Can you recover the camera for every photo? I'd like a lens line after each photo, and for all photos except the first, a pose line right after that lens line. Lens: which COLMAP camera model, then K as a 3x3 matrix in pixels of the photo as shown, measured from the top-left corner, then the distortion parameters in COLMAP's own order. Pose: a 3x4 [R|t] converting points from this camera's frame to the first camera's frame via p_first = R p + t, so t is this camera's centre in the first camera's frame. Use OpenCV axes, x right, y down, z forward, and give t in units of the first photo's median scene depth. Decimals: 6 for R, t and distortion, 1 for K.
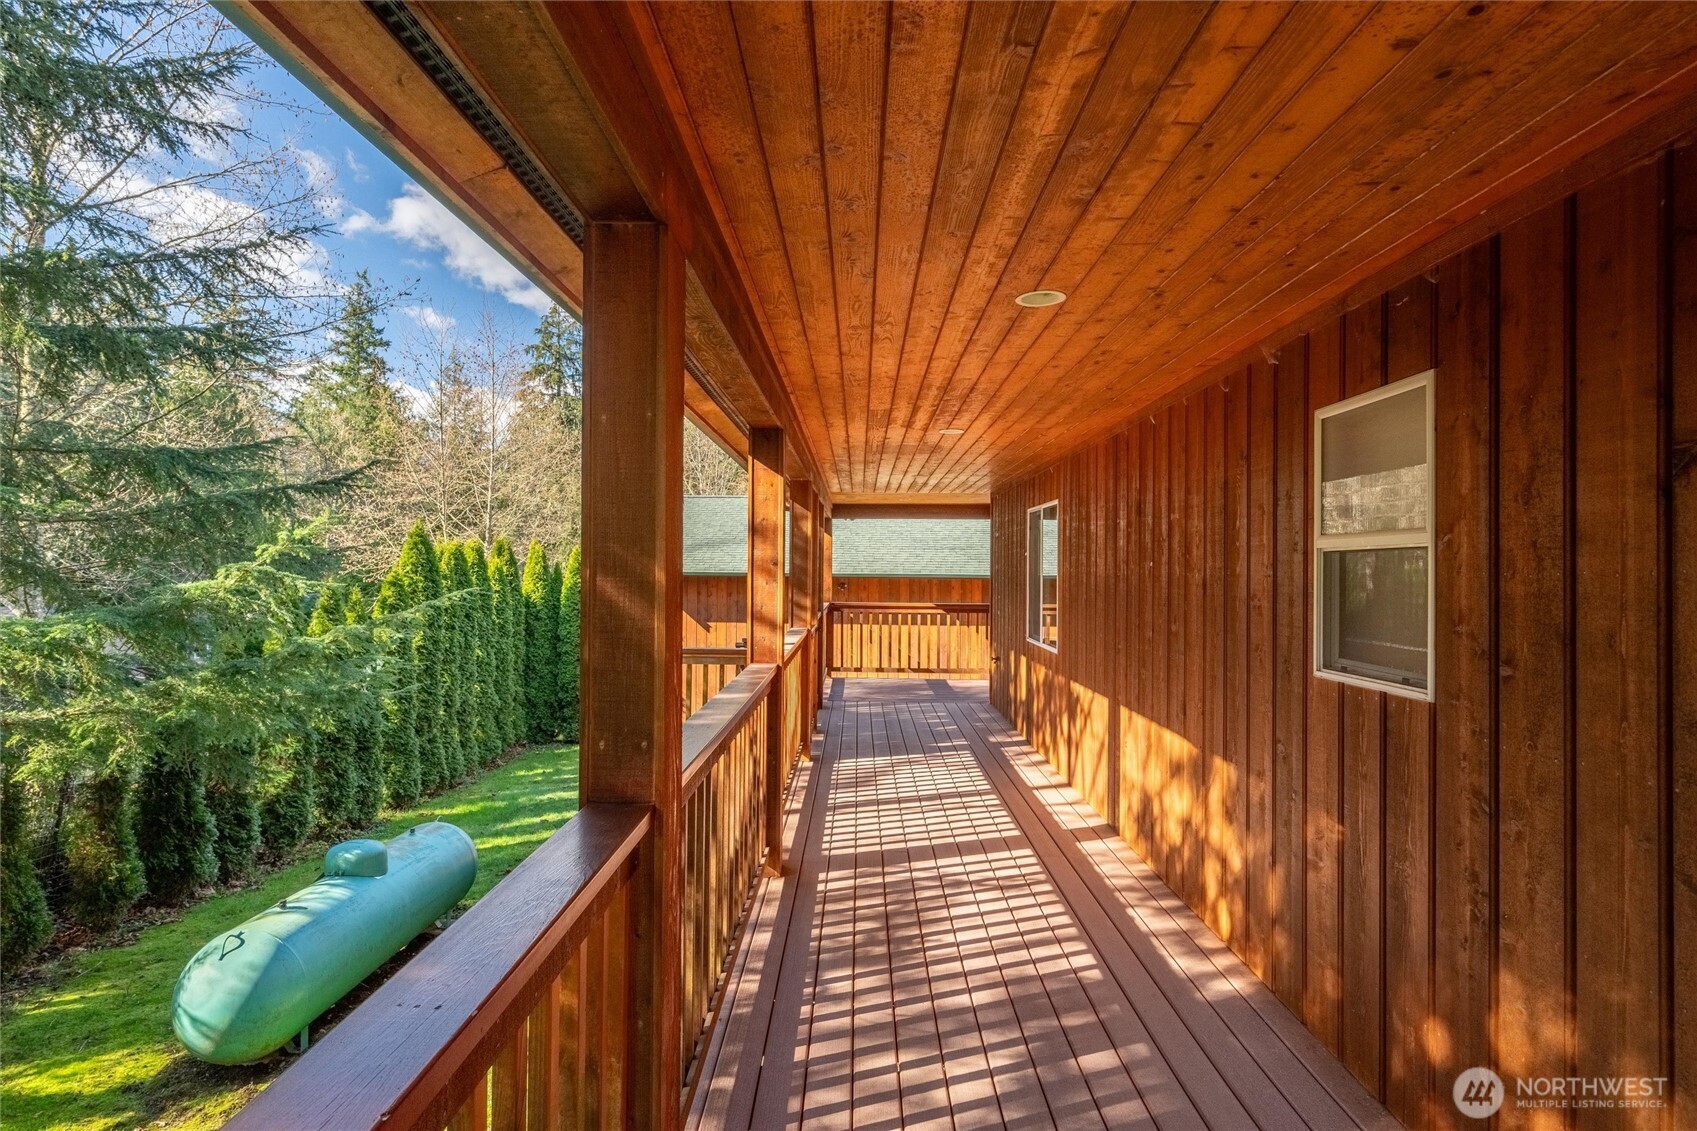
lens RADIAL K [[671.1, 0, 848.5], [0, 671.1, 565.5], [0, 0, 1]] dist [0.001720, 0.000041]
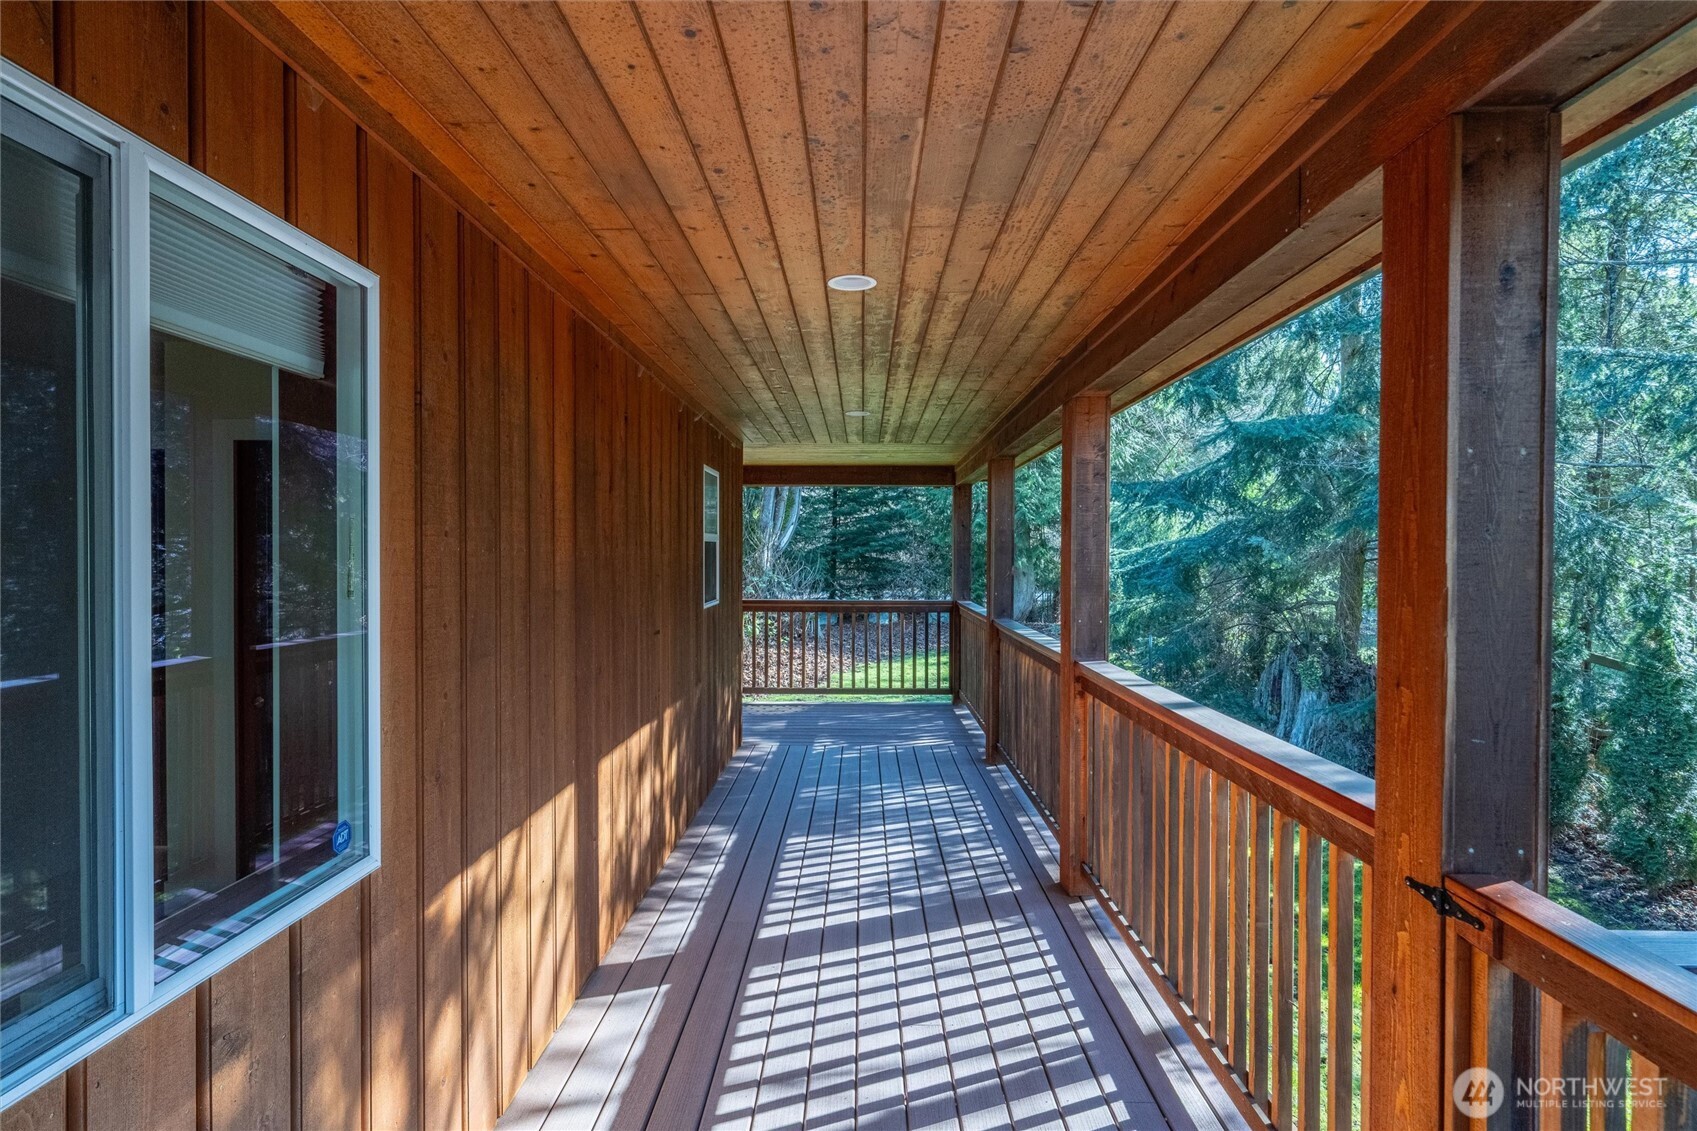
lens RADIAL K [[671.1, 0, 848.5], [0, 671.1, 565.5], [0, 0, 1]] dist [0.001720, 0.000041]
pose [[-0.999889, -0.009990, 0.011079, 0.176335], [-0.009936, 0.999938, 0.004933, 0.015103], [-0.011127, 0.004822, -0.999926, 1.794756]]
